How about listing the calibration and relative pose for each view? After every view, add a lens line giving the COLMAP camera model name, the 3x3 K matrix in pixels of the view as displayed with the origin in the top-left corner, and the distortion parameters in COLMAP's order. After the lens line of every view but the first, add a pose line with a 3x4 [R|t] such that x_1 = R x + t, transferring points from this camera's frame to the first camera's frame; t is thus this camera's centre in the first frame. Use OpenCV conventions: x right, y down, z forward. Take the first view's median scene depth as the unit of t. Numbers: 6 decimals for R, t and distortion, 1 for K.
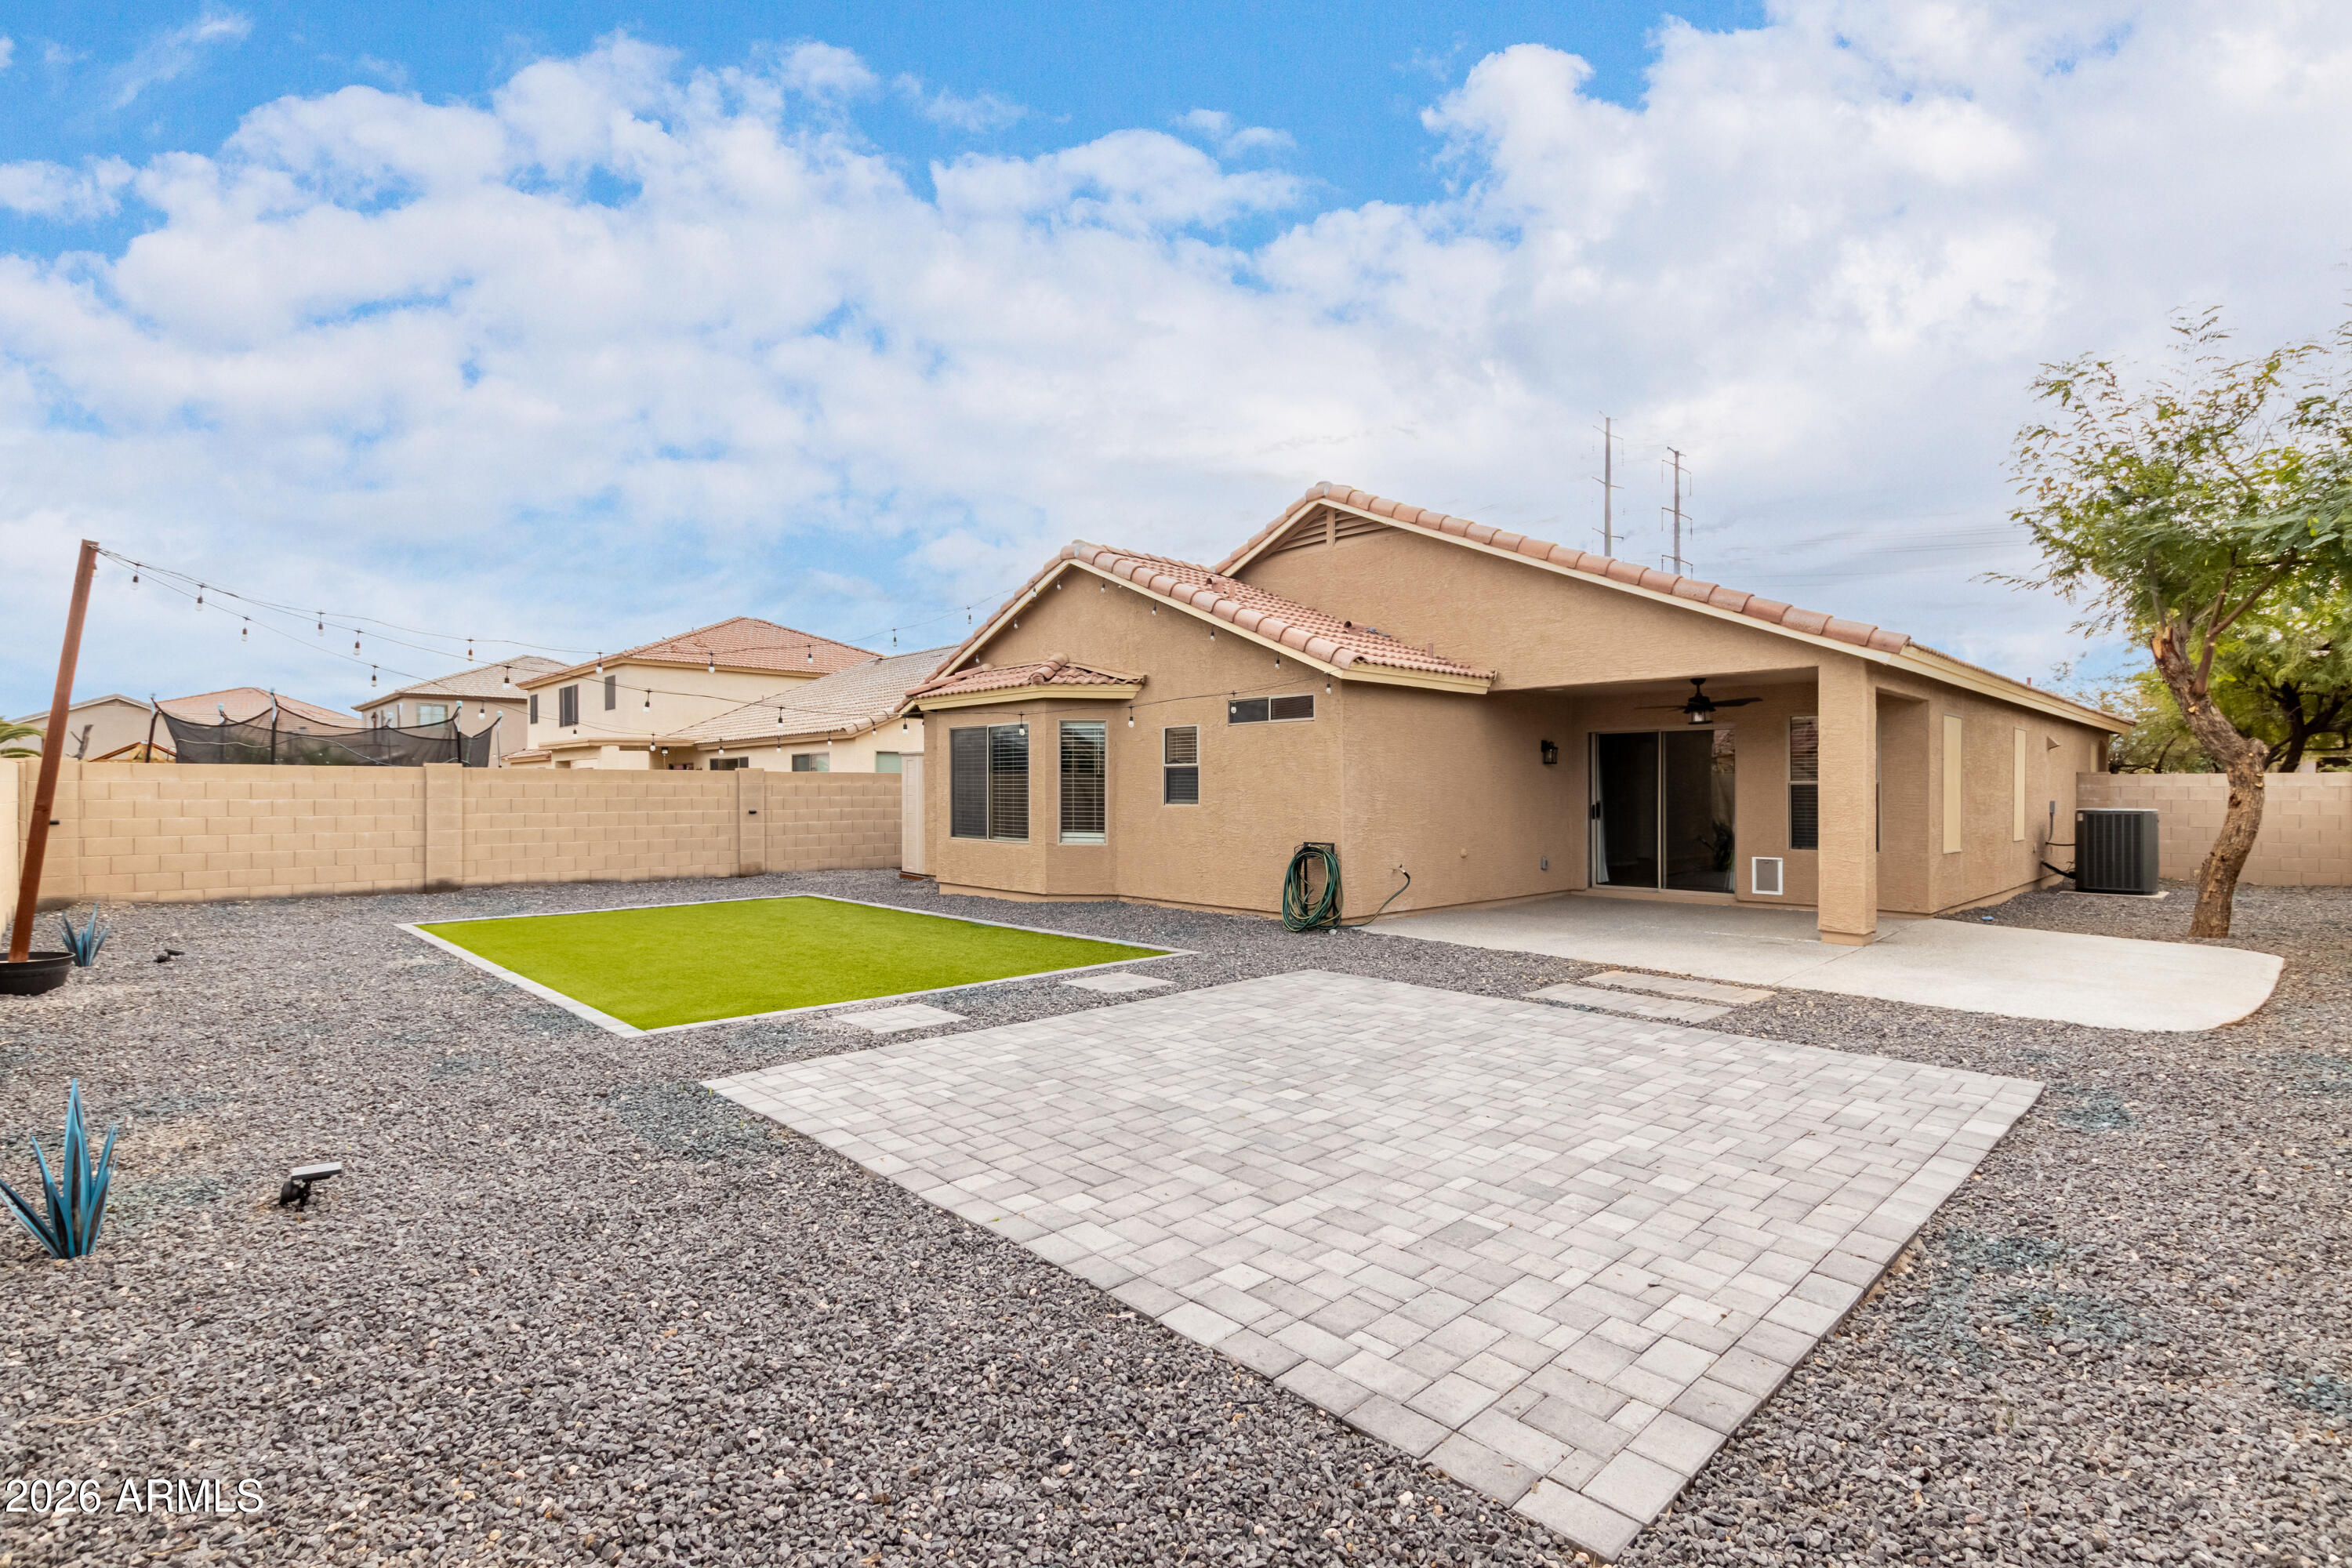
lens RADIAL K [[1091.2, 0, 1169.1], [0, 1091.2, 785.0], [0, 0, 1]] dist [0.008729, -0.001993]
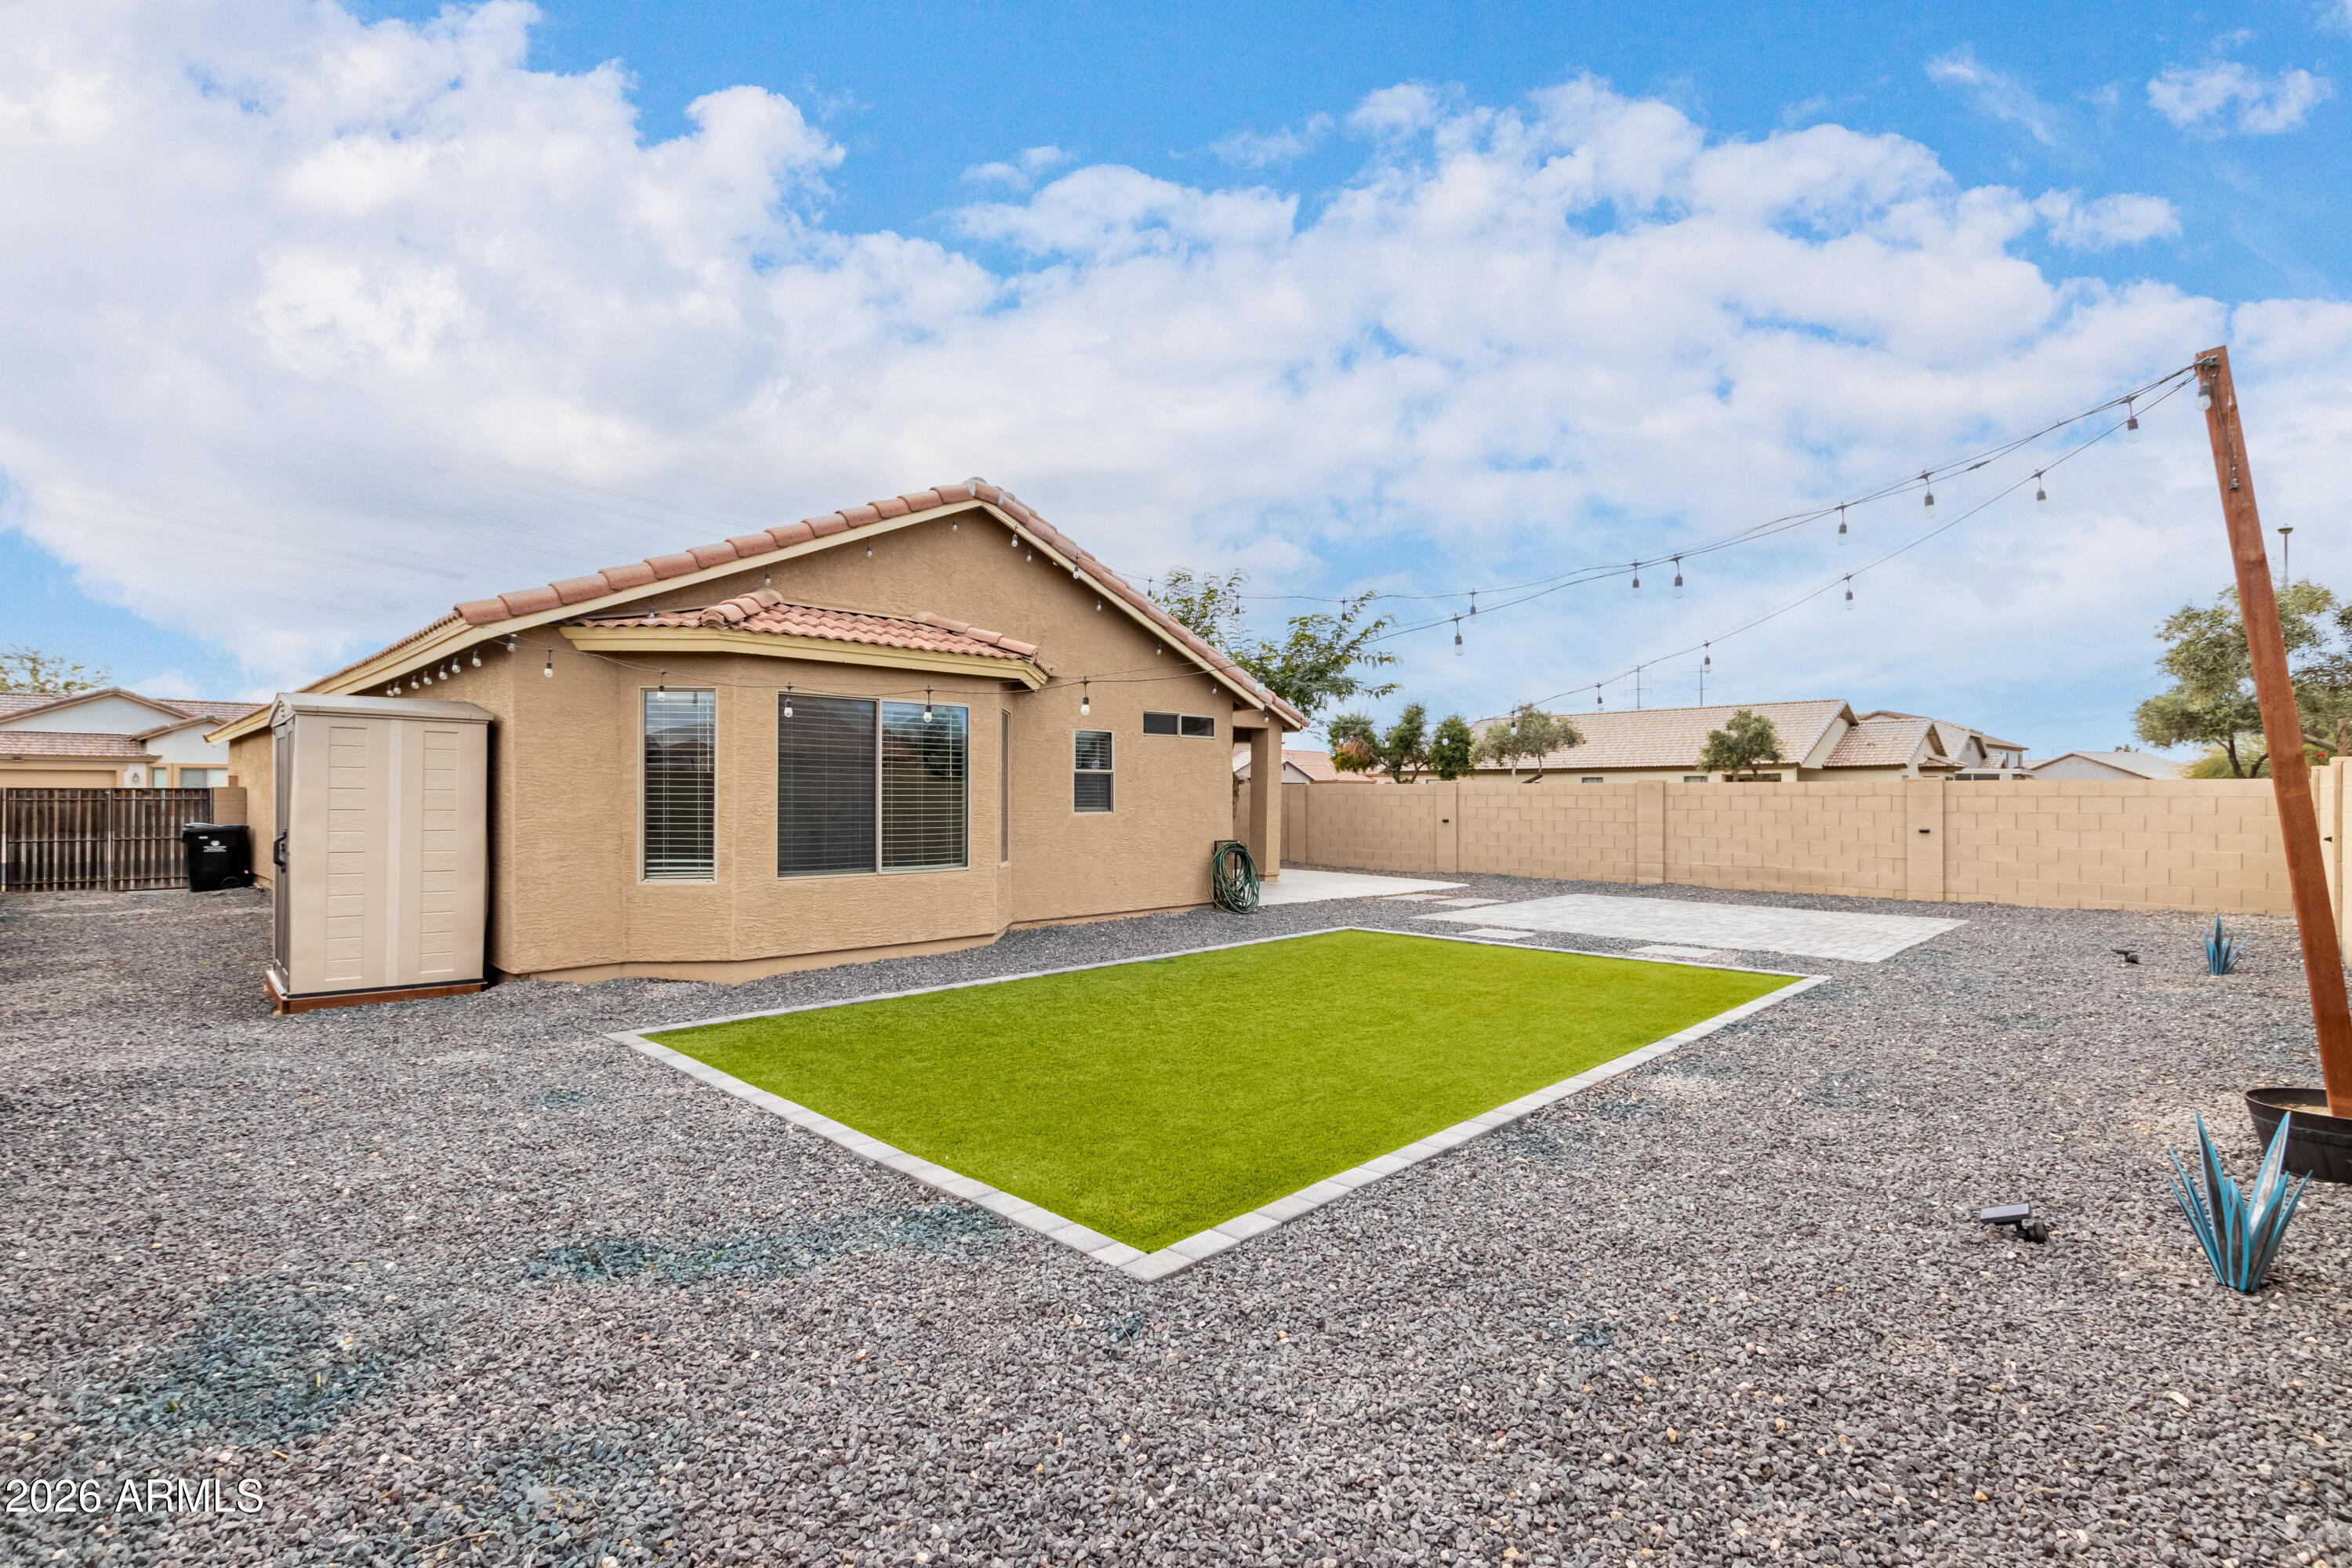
lens RADIAL K [[1091.2, 0, 1175.7], [0, 1091.2, 795.6], [0, 0, 1]] dist [0.008729, -0.001993]
pose [[-0.024971, 0.003529, 0.999682, -1.000659], [-0.005006, 0.999981, -0.003656, 0.006838], [-0.999676, -0.005096, -0.024952, 1.006675]]
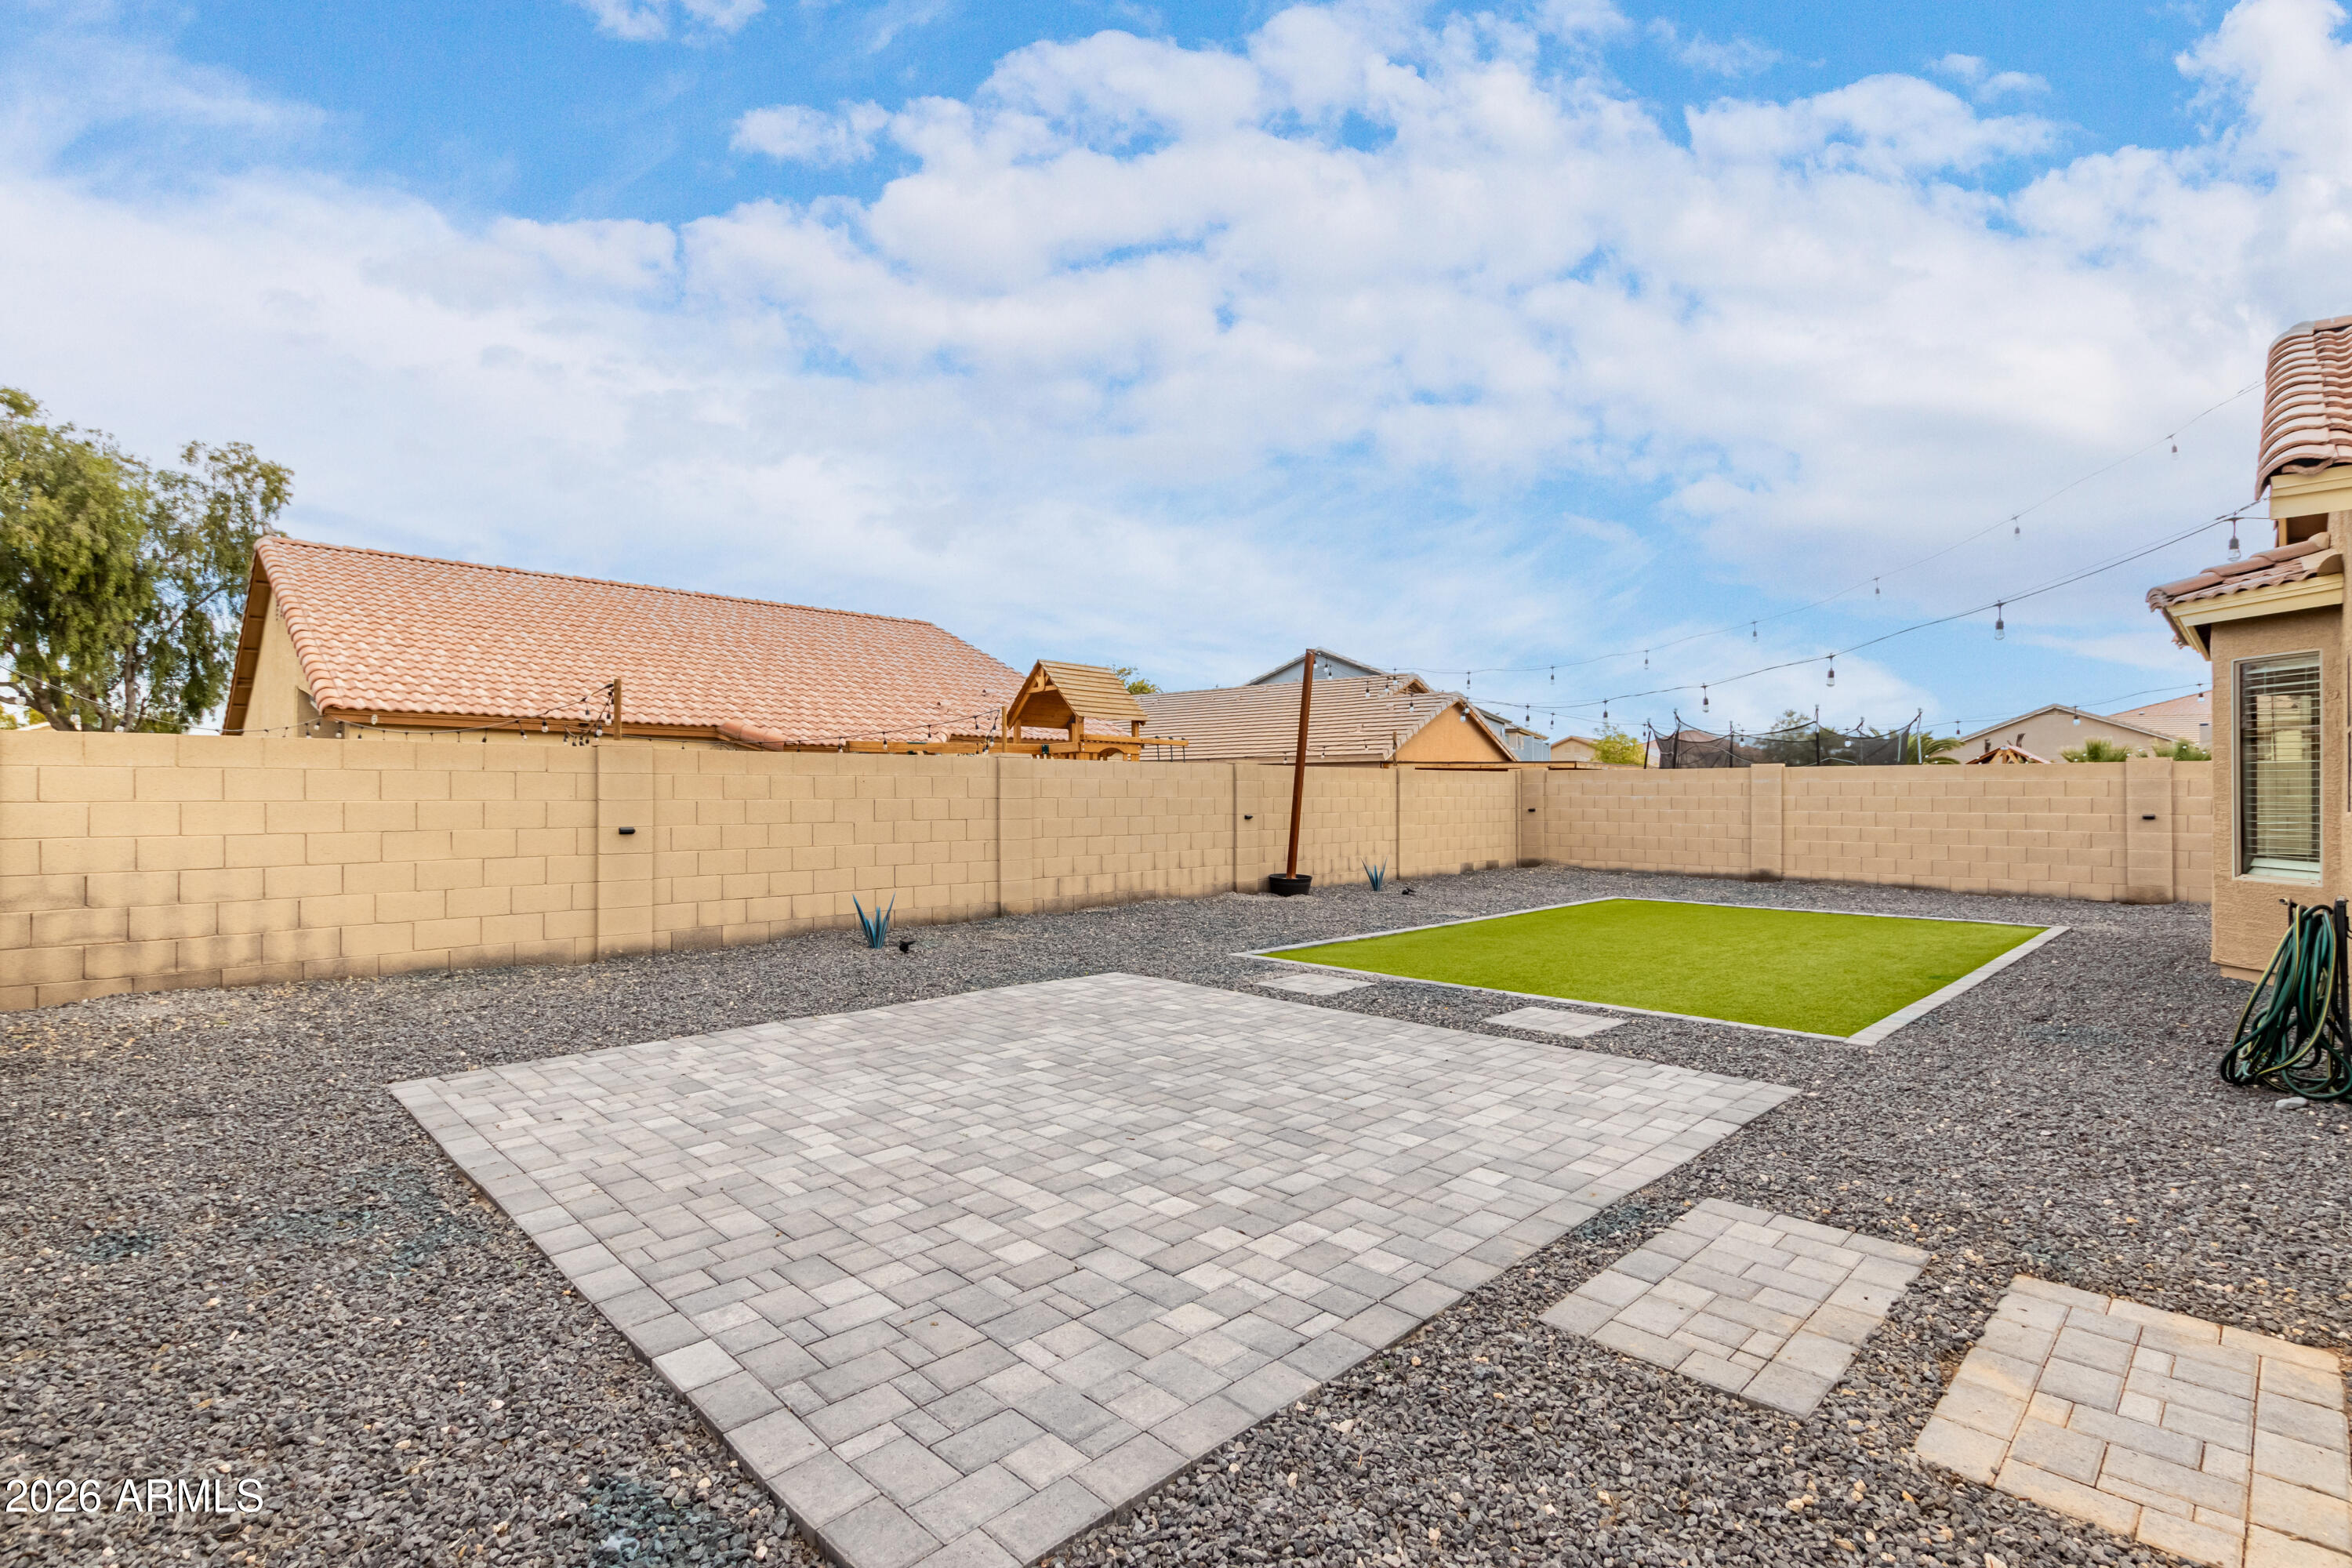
lens RADIAL K [[1091.2, 0, 1170.7], [0, 1091.2, 791.1], [0, 0, 1]] dist [0.008729, -0.001993]
pose [[0.011410, -0.001770, -0.999933, 0.511406], [0.004385, 0.999989, -0.001720, 0.008213], [0.999925, -0.004365, 0.011418, 0.483537]]
